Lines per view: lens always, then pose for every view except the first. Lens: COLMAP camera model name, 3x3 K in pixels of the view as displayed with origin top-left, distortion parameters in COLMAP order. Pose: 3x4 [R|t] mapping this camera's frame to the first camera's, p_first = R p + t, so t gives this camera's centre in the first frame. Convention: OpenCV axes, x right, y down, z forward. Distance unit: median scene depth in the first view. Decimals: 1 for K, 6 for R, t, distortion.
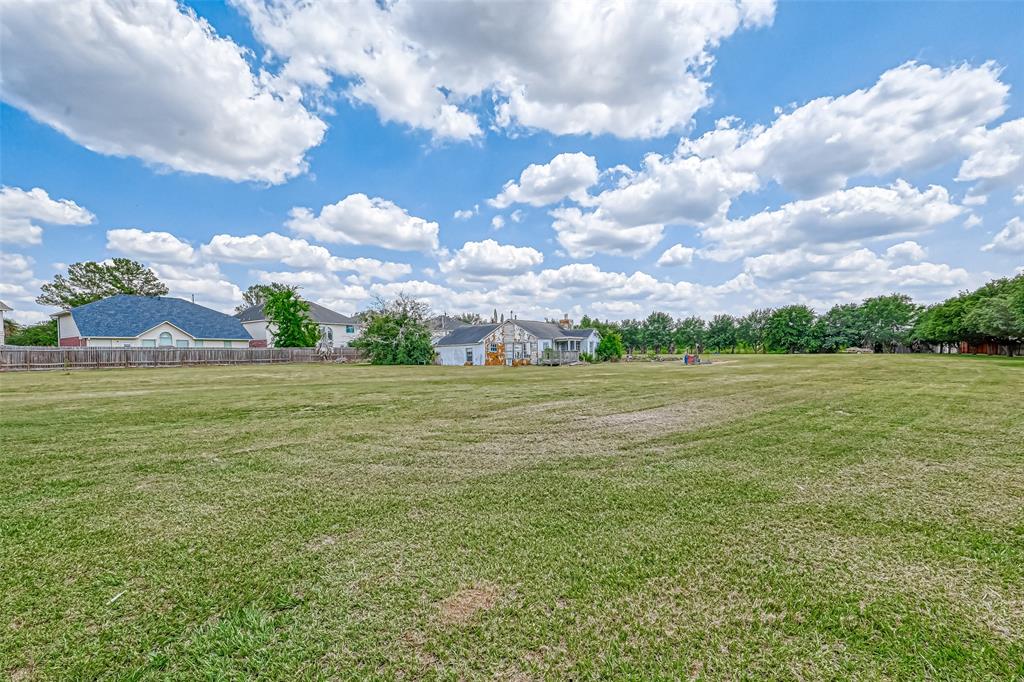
lens RADIAL K [[453.0, 0, 515.4], [0, 453.0, 348.3], [0, 0, 1]] dist [0.000621, -0.000281]
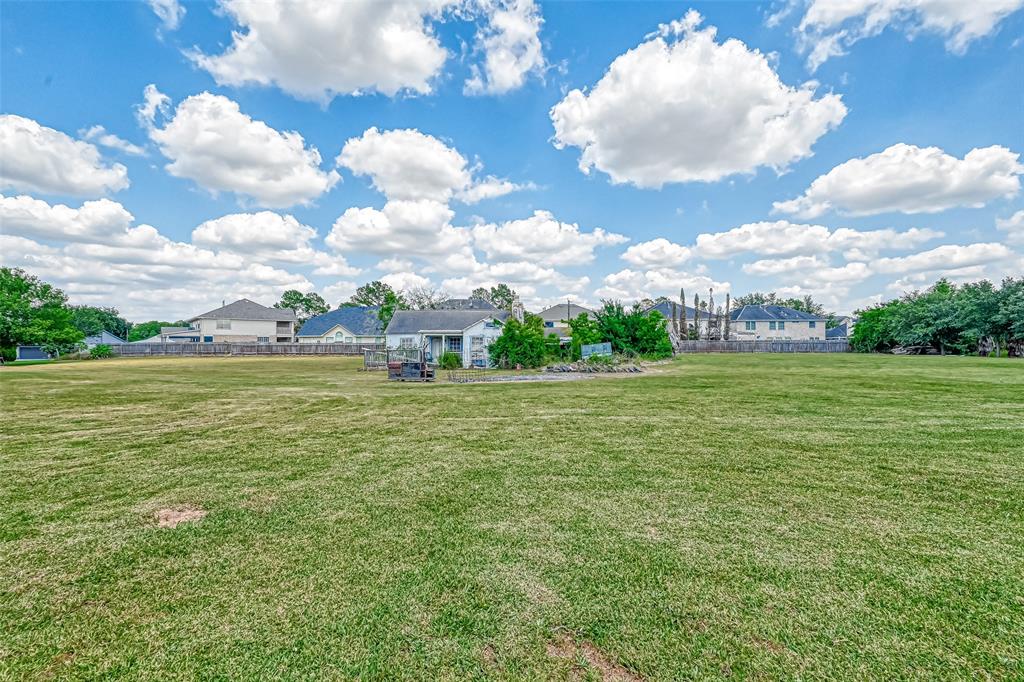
lens RADIAL K [[453.0, 0, 540.7], [0, 453.0, 348.0], [0, 0, 1]] dist [0.000621, -0.000281]
pose [[0.545994, 0.015839, -0.837639, 0.725119], [0.003000, 0.999778, 0.020861, -0.013082], [0.837783, -0.013902, 0.545826, 0.780703]]
